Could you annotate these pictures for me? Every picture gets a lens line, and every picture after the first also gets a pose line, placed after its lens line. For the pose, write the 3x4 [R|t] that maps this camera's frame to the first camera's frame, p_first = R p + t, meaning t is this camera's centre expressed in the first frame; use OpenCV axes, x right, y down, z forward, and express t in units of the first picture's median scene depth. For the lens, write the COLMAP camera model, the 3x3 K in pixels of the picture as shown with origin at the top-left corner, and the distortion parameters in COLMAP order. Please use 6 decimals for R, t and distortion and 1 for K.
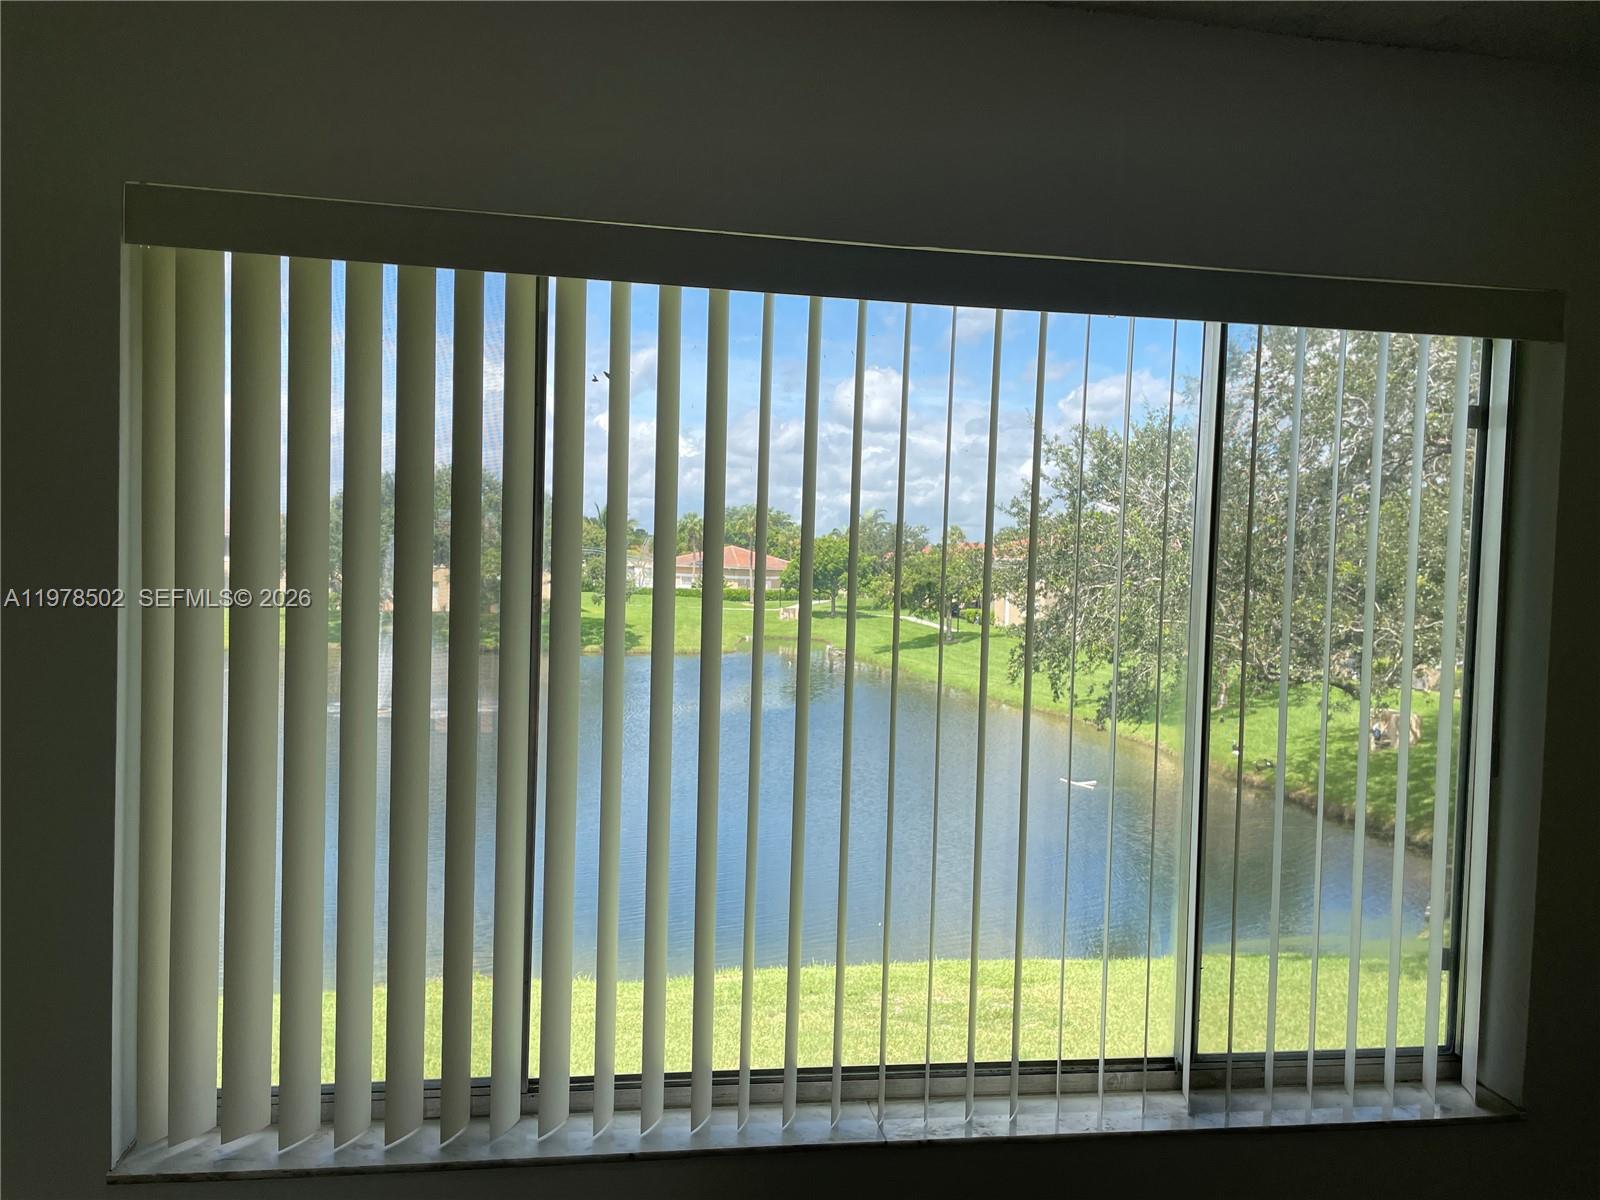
lens RADIAL K [[1239.1, 0, 800.0], [0, 1239.1, 600.0], [0, 0, 1]] dist [0.001448, 0.000572]
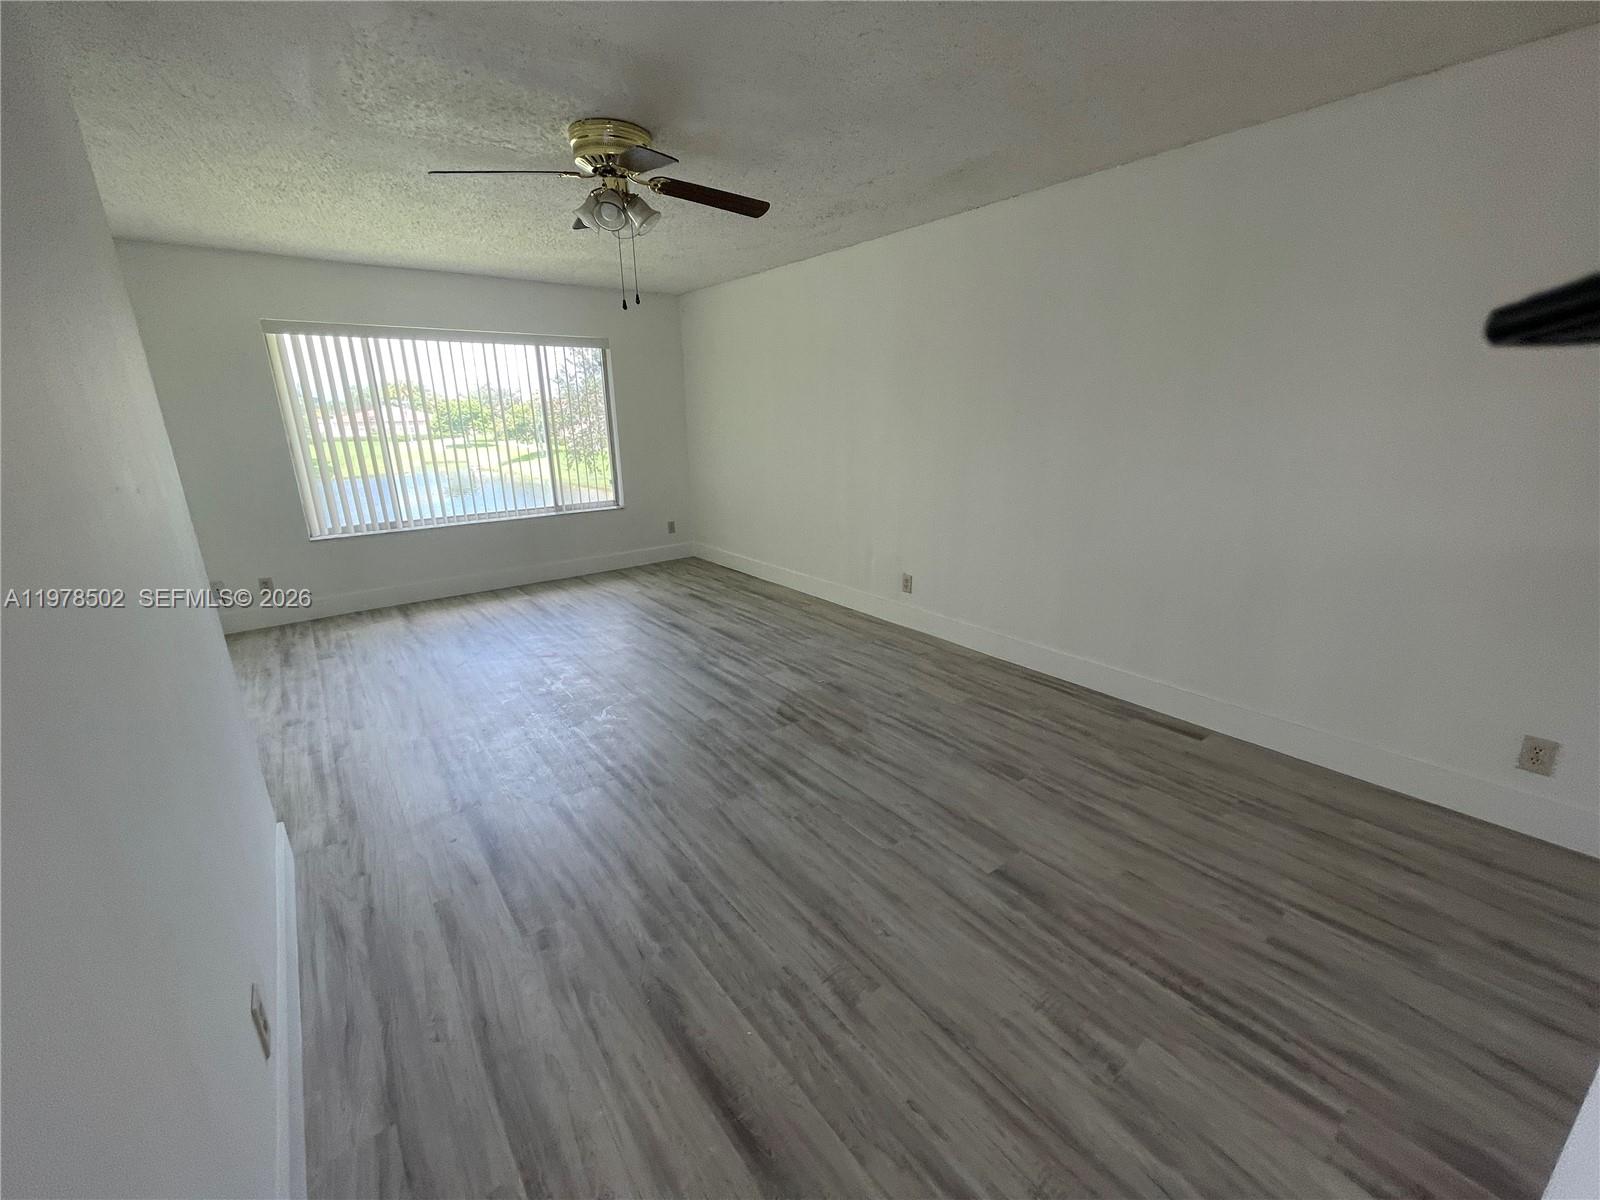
lens RADIAL K [[646.9, 0, 800.0], [0, 646.9, 600.0], [0, 0, 1]] dist [-0.000049, -0.000046]
pose [[0.880449, -0.178907, 0.439091, -0.028932], [0.061128, 0.961182, 0.269060, 0.112261], [-0.470183, -0.210053, 0.857208, -1.803292]]
